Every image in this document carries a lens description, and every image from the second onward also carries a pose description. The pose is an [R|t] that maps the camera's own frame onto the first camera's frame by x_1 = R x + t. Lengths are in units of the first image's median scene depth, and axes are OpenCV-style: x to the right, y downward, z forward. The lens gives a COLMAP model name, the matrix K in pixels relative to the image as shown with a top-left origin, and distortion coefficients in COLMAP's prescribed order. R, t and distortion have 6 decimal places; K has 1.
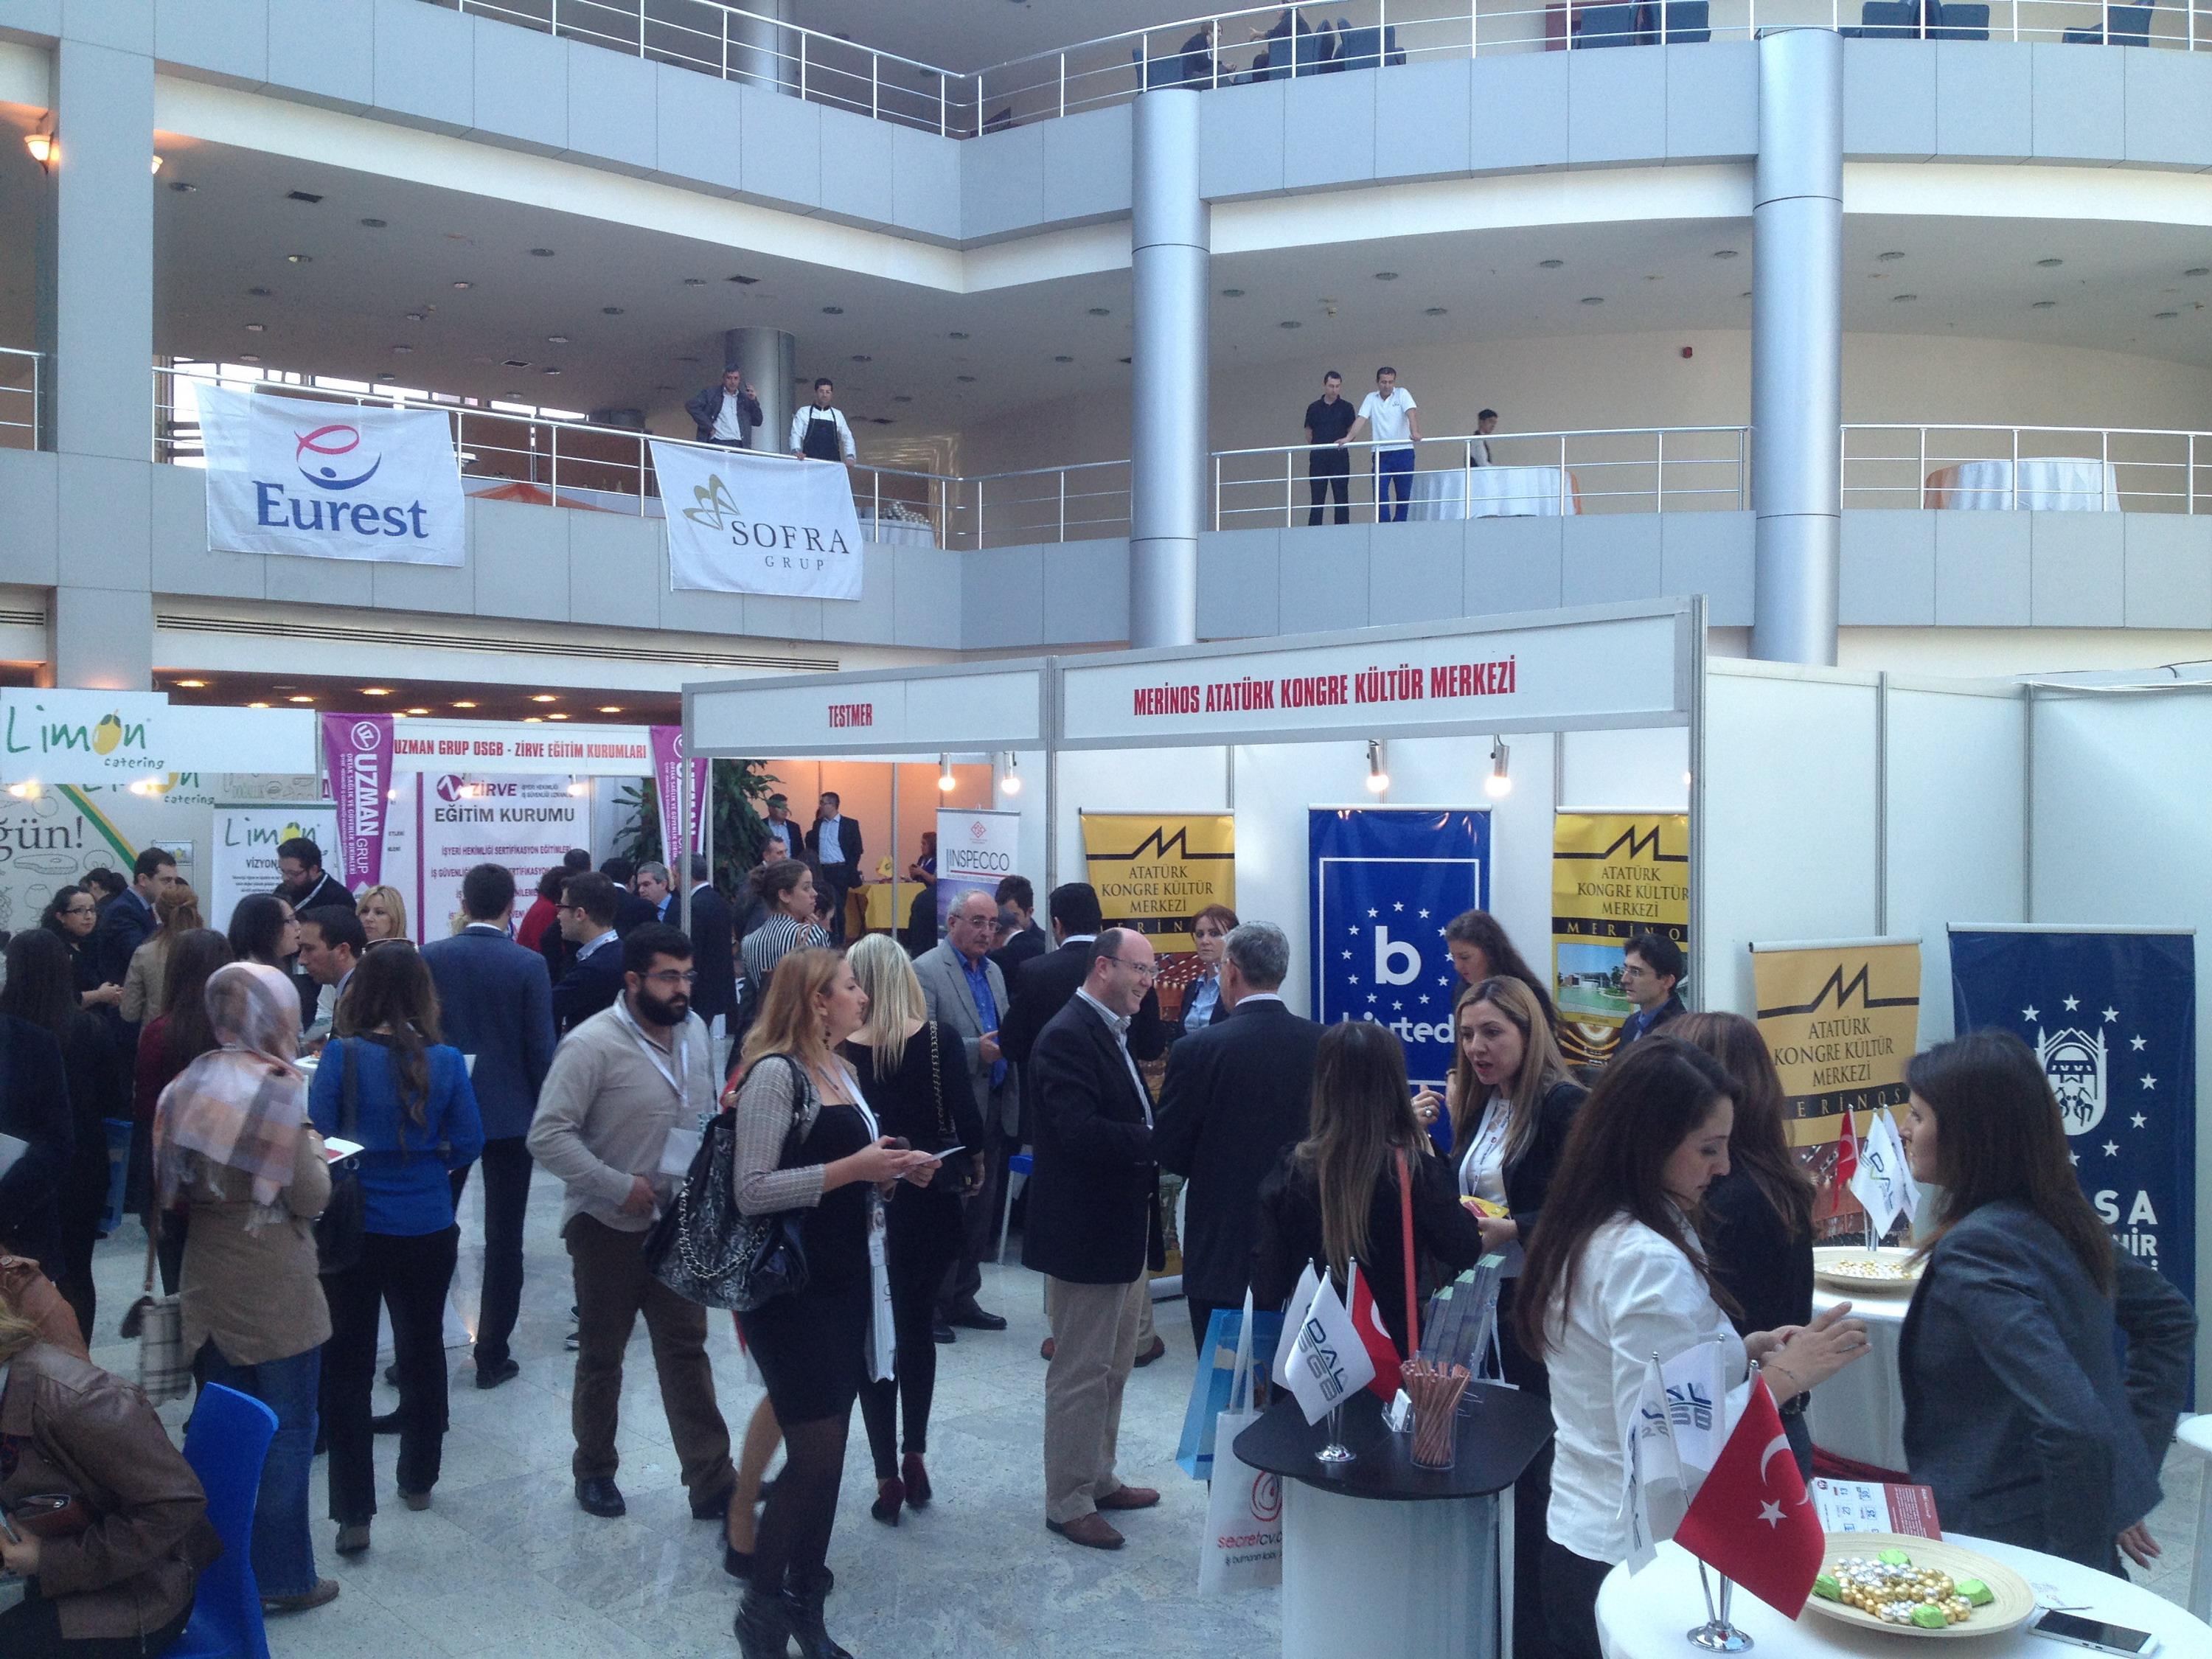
lens RADIAL K [[1973.0, 0, 1106.0], [0, 1973.0, 829.5], [0, 0, 1]] dist [0.126542, -0.309165]
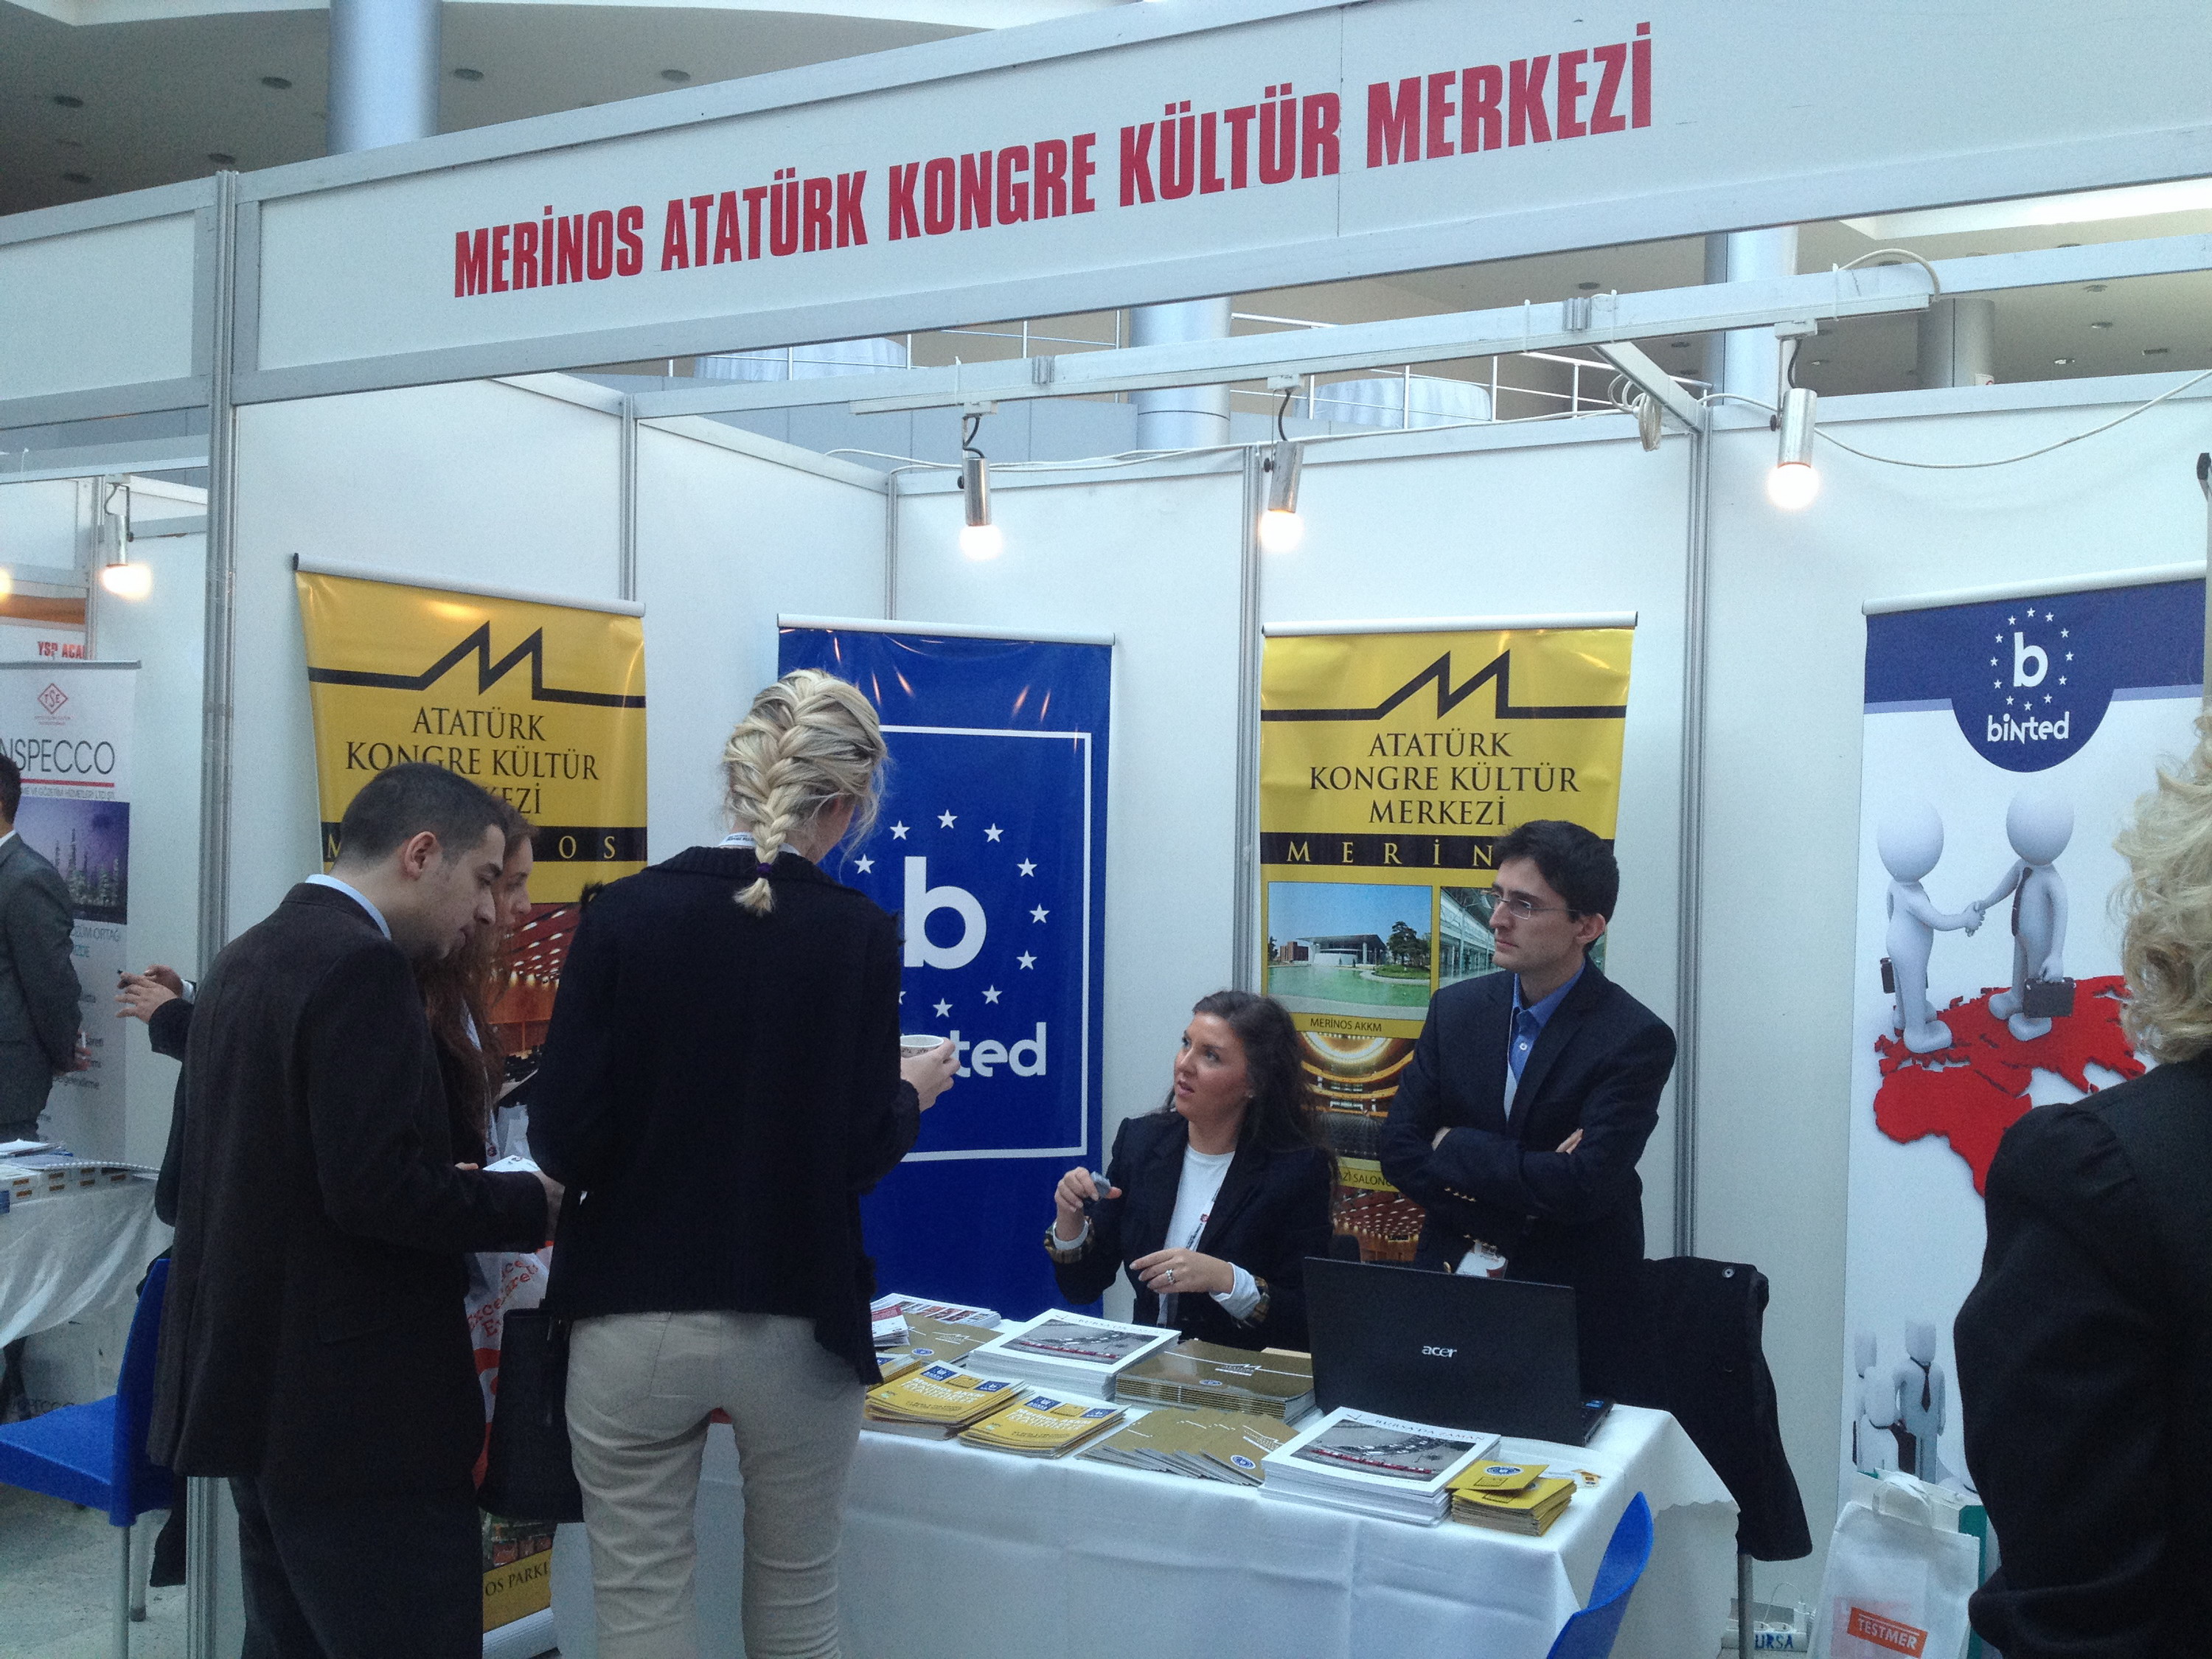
lens RADIAL K [[1973.0, 0, 1106.0], [0, 1973.0, 829.5], [0, 0, 1]] dist [0.126542, -0.309165]
pose [[0.920457, 0.014186, 0.390586, -0.019784], [-0.012260, 0.999897, -0.007424, 0.048780], [-0.390652, 0.002045, 0.920536, 0.544662]]
